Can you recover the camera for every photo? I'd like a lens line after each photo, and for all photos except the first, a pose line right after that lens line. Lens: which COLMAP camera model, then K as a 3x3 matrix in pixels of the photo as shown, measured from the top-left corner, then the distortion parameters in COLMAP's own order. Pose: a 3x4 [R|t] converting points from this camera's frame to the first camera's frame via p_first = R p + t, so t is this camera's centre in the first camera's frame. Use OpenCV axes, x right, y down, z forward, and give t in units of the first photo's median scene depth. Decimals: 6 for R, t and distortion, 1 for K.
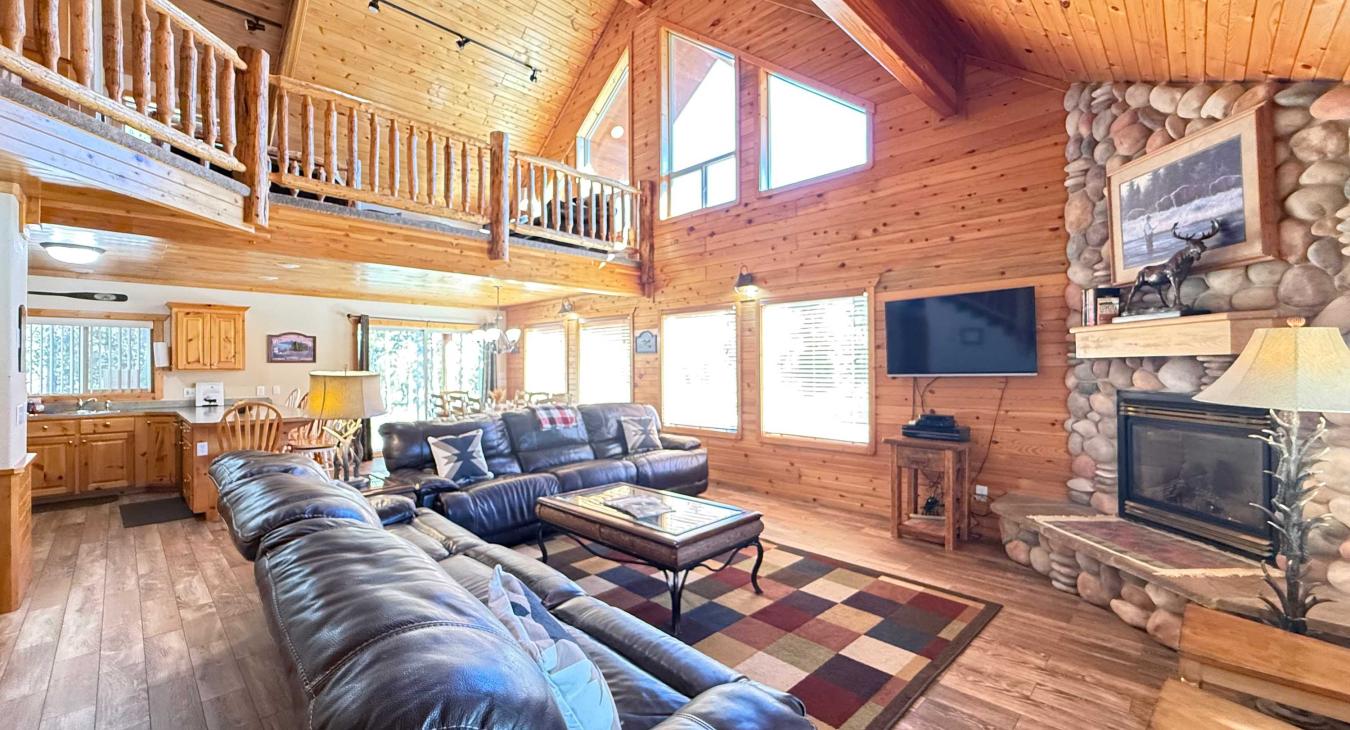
lens RADIAL K [[540.6, 0, 675.0], [0, 540.6, 365.0], [0, 0, 1]] dist [0.000211, -0.000382]
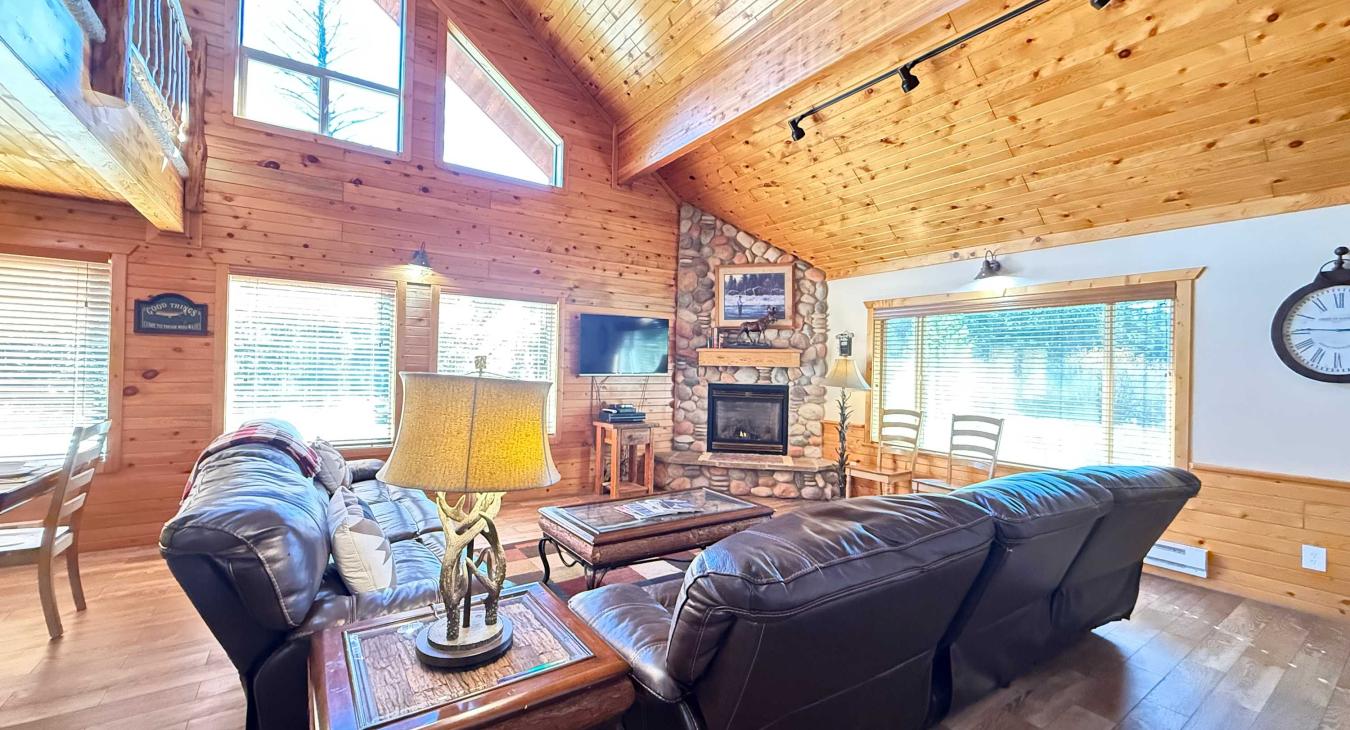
lens RADIAL K [[540.6, 0, 675.0], [0, 540.6, 365.0], [0, 0, 1]] dist [0.000211, -0.000382]
pose [[0.189875, 0.015645, 0.981684, -1.001888], [-0.025486, 0.999615, -0.011001, 0.007554], [-0.981477, -0.022930, 0.190200, 0.757040]]
